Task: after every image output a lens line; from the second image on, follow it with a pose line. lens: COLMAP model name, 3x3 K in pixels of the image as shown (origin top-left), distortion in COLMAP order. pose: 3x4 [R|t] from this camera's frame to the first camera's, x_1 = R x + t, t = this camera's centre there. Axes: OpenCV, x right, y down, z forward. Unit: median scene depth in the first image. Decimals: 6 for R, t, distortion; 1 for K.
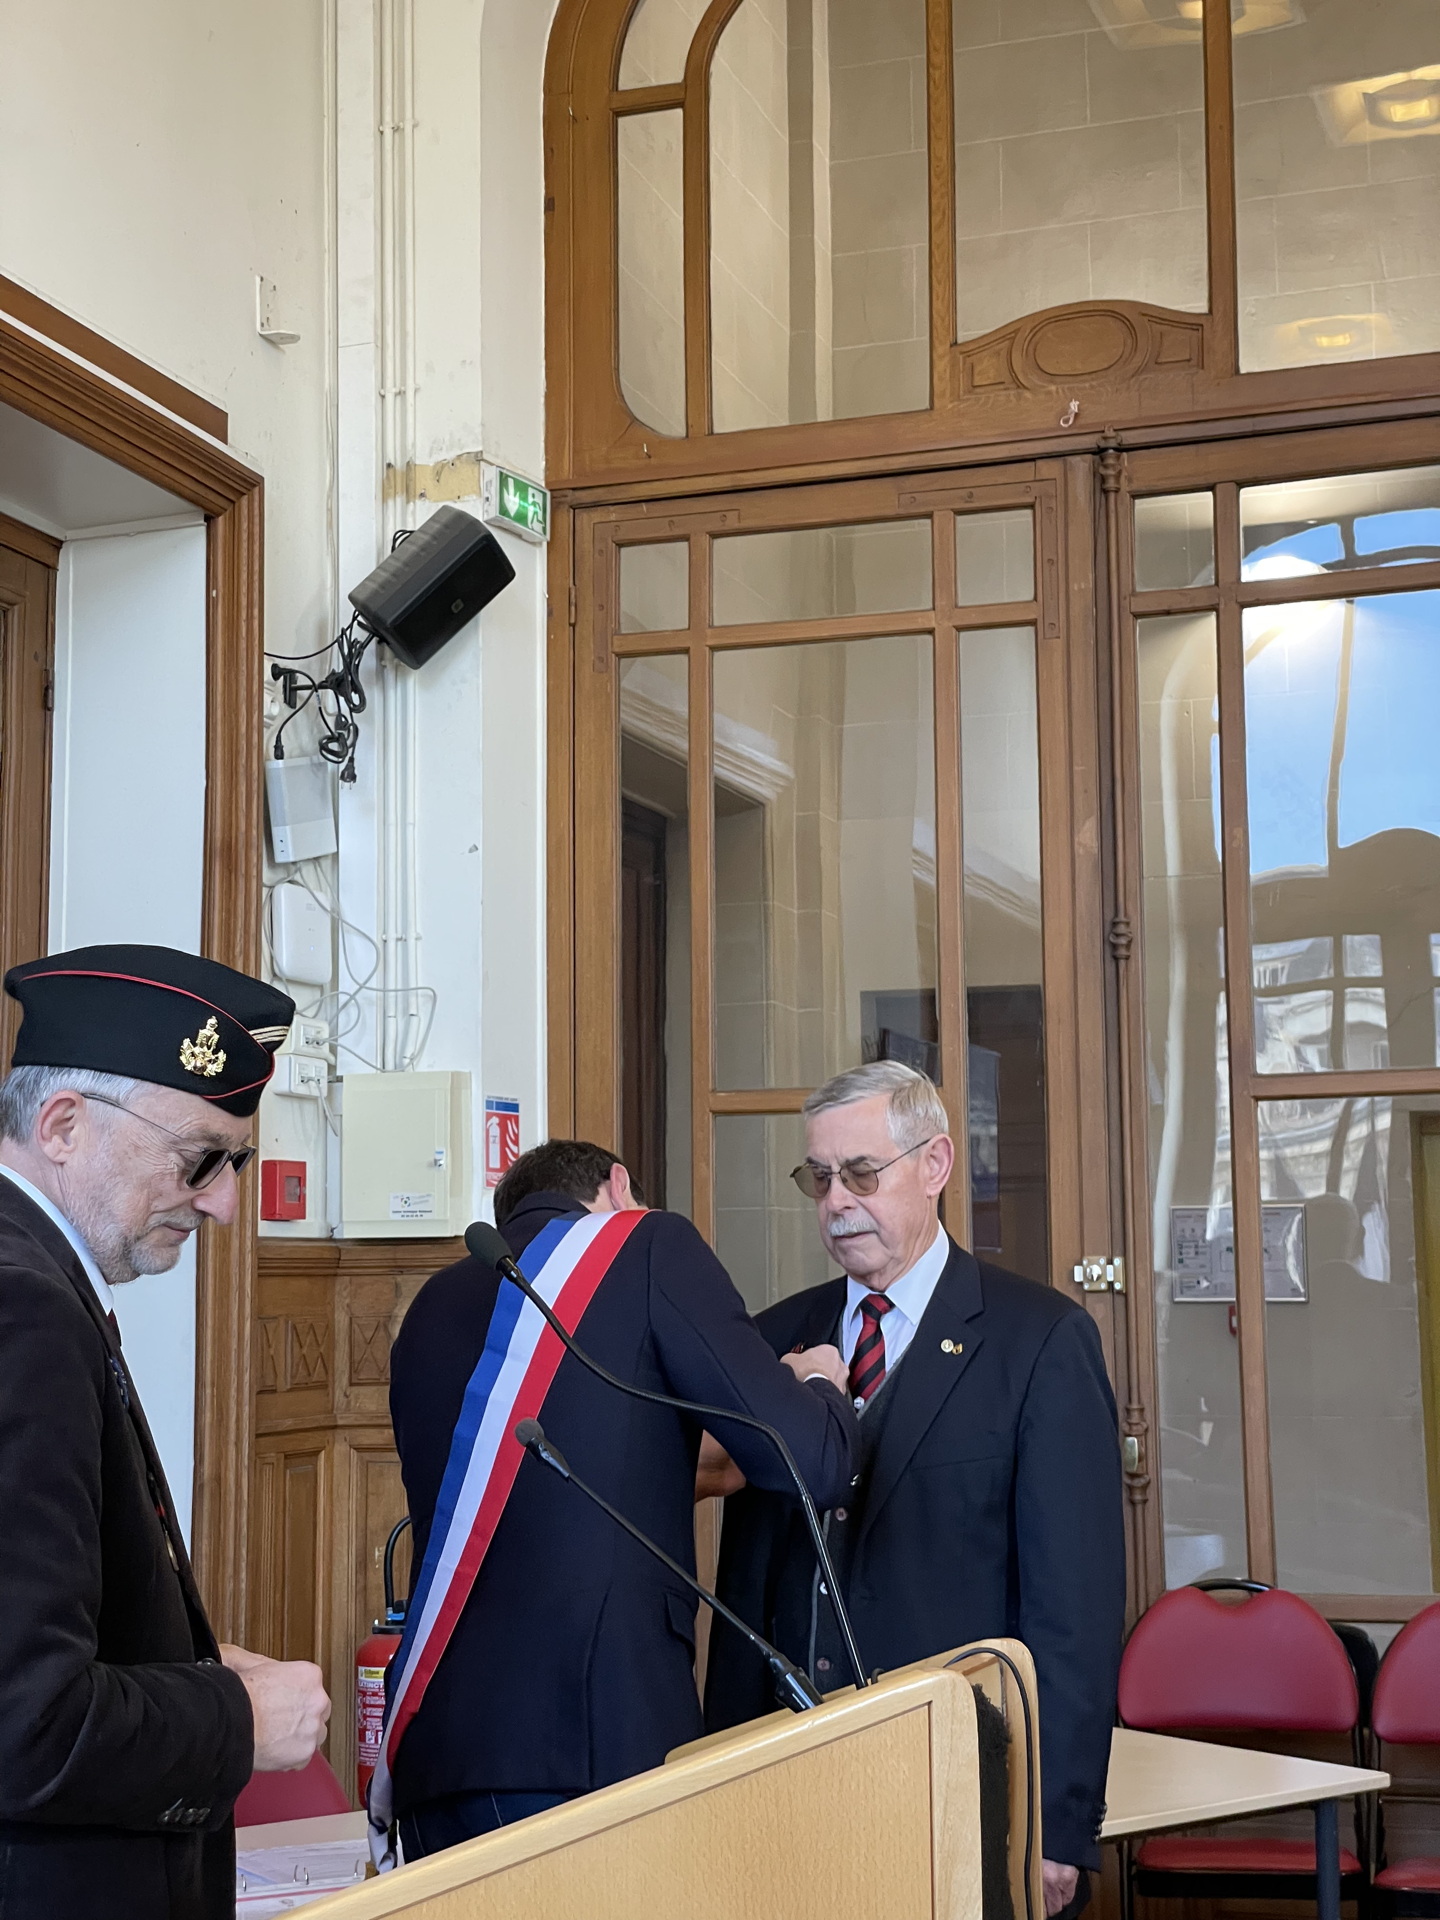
lens RADIAL K [[3087.1, 0, 826.3], [0, 3087.1, 948.6], [0, 0, 1]] dist [0.112307, 0.000000]
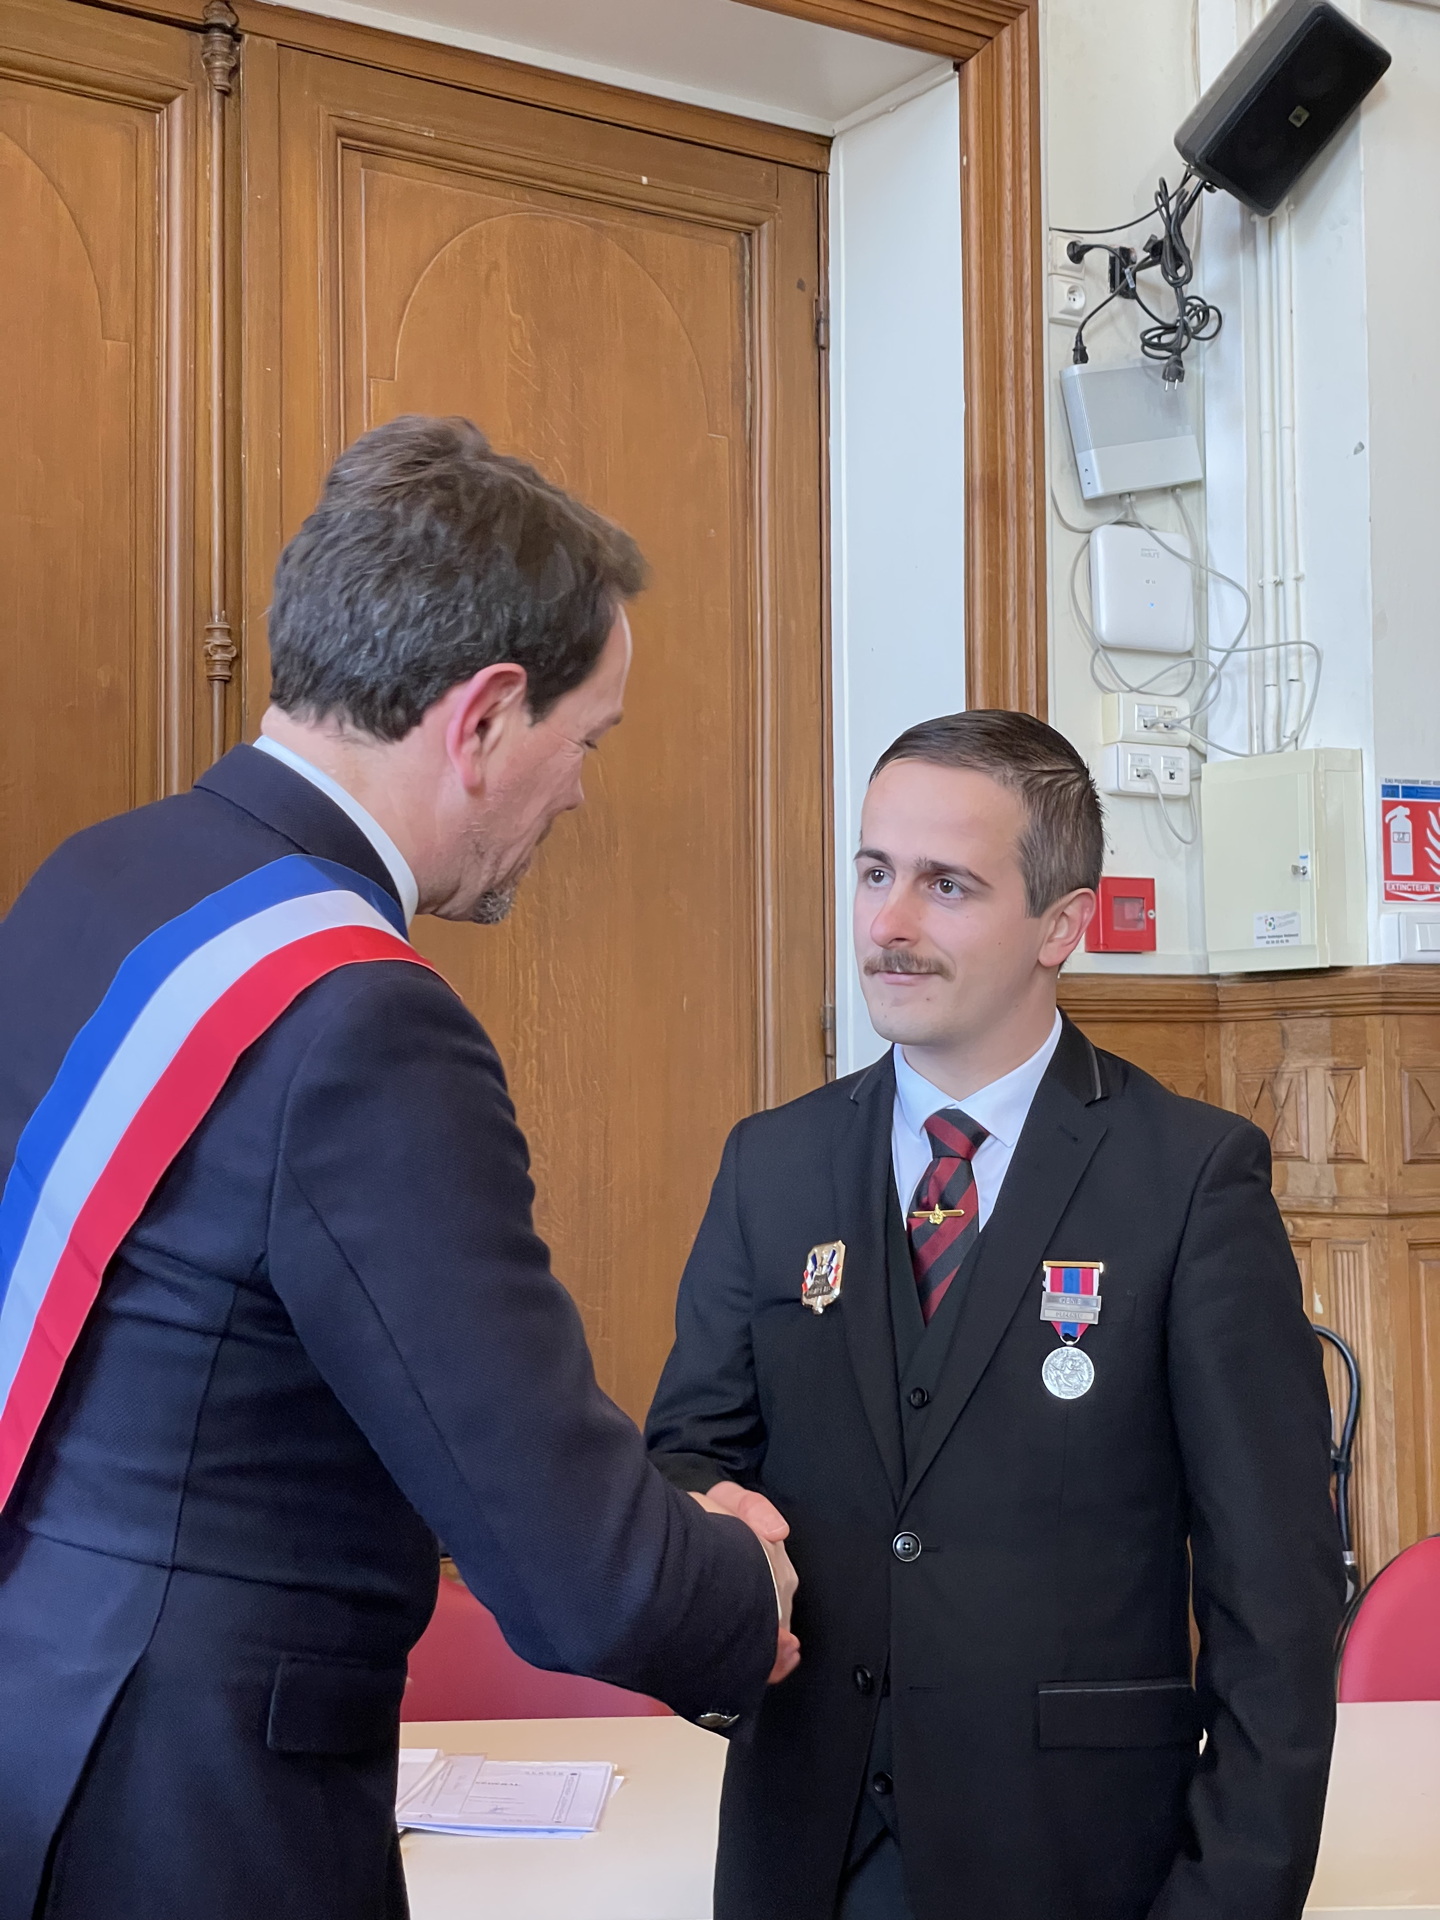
lens RADIAL K [[3087.1, 0, 685.5], [0, 3087.1, 979.5], [0, 0, 1]] dist [0.112307, 0.000000]
pose [[0.794576, -0.033923, -0.606216, 0.211450], [0.083281, 0.995090, 0.053473, 0.042438], [0.601426, -0.092975, 0.793500, 0.304126]]
